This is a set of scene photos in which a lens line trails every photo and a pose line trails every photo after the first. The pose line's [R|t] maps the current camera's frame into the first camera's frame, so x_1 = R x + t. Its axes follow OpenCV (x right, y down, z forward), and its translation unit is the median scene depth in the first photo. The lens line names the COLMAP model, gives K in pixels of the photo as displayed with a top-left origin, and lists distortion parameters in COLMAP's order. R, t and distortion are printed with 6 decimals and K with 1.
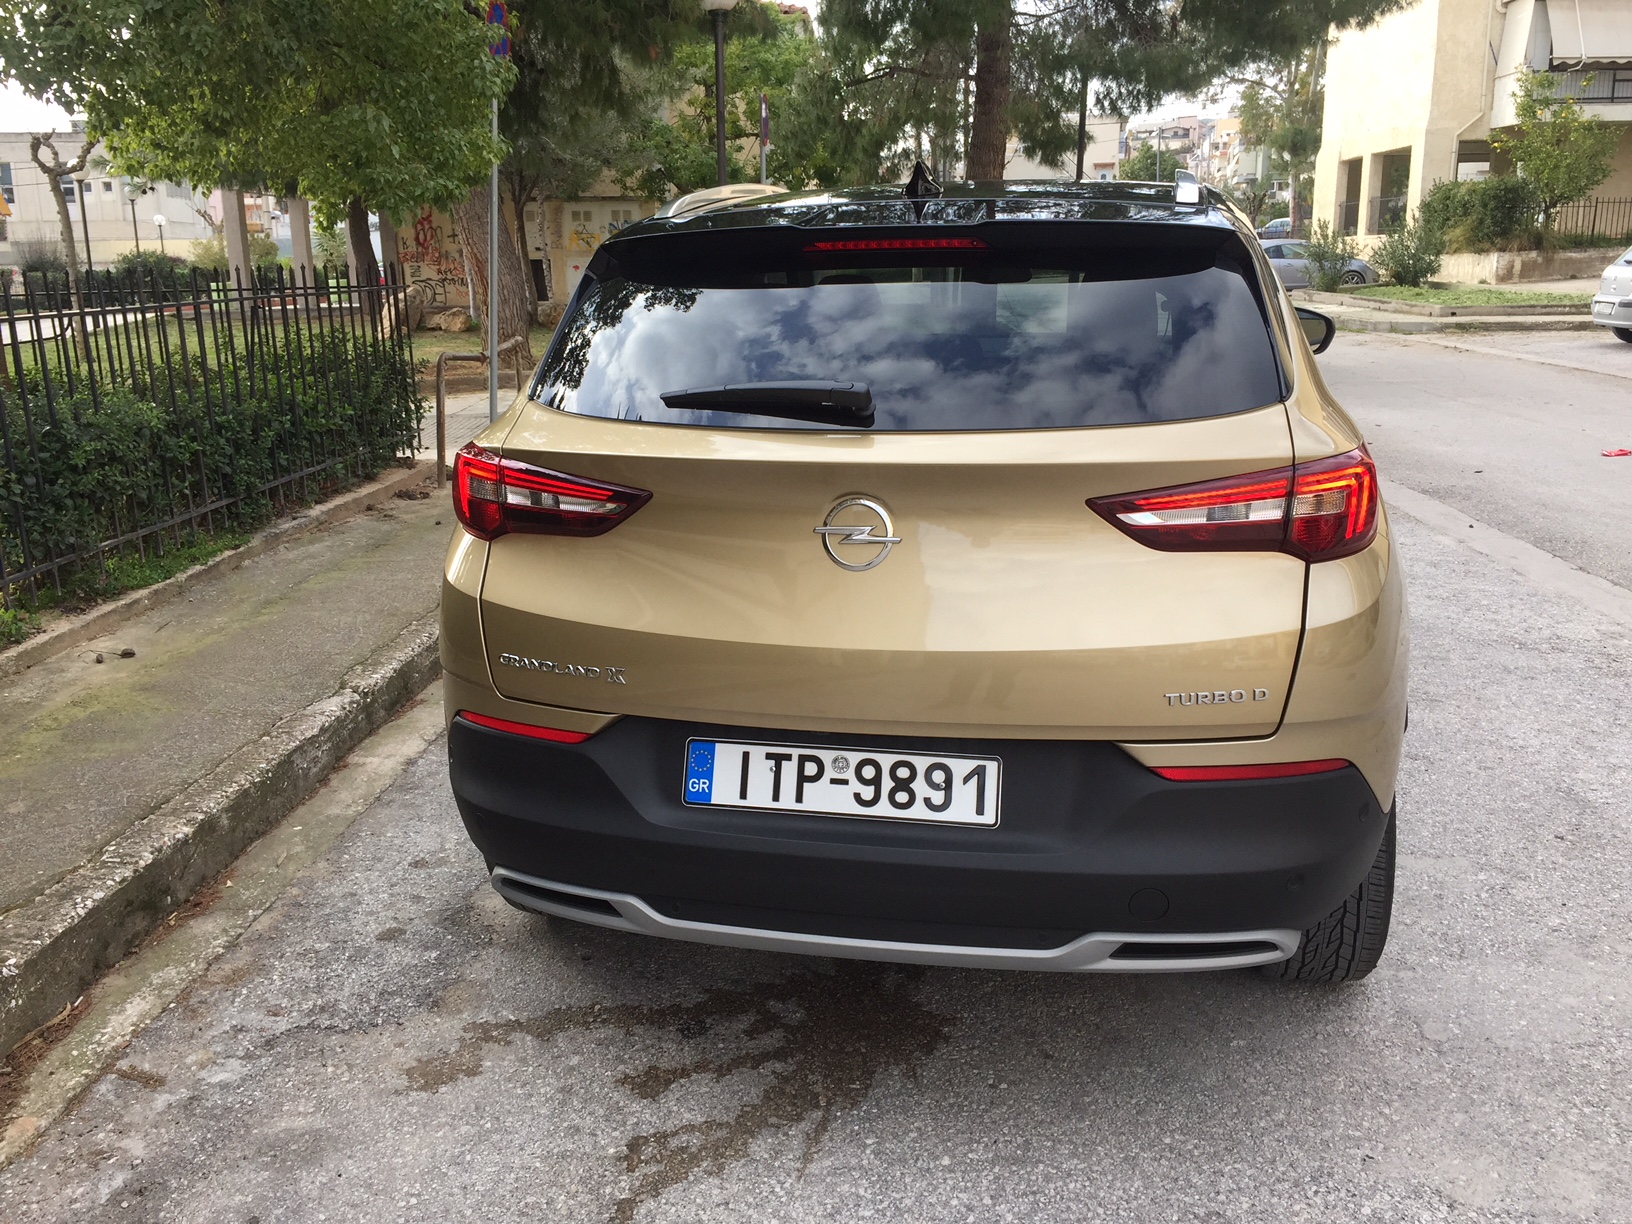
lens RADIAL K [[1365.3, 0, 807.2], [0, 1365.3, 606.5], [0, 0, 1]] dist [0.083023, -0.116383]
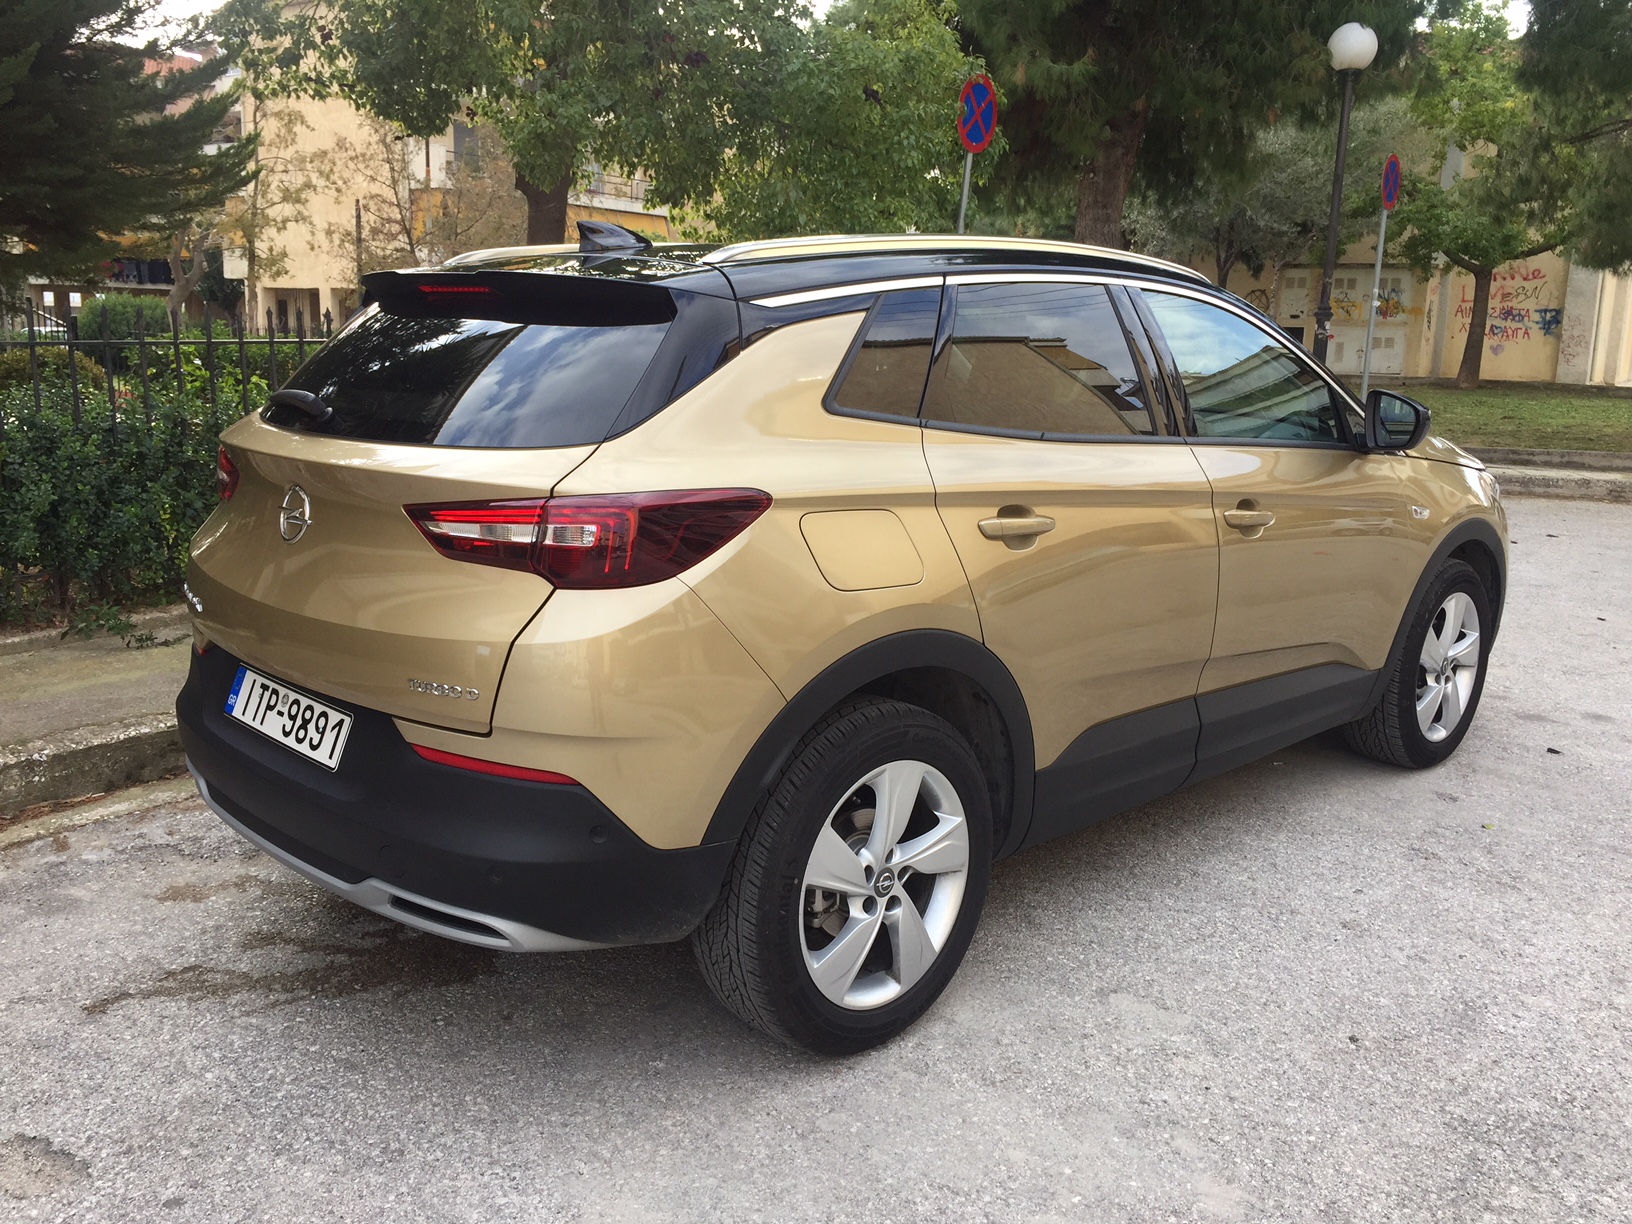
lens RADIAL K [[1365.3, 0, 807.2], [0, 1365.3, 606.5], [0, 0, 1]] dist [0.083023, -0.116383]
pose [[0.835724, 0.147308, -0.529024, 1.070603], [-0.170995, 0.985263, 0.004221, -0.054503], [0.521849, 0.086932, 0.848596, 0.179426]]
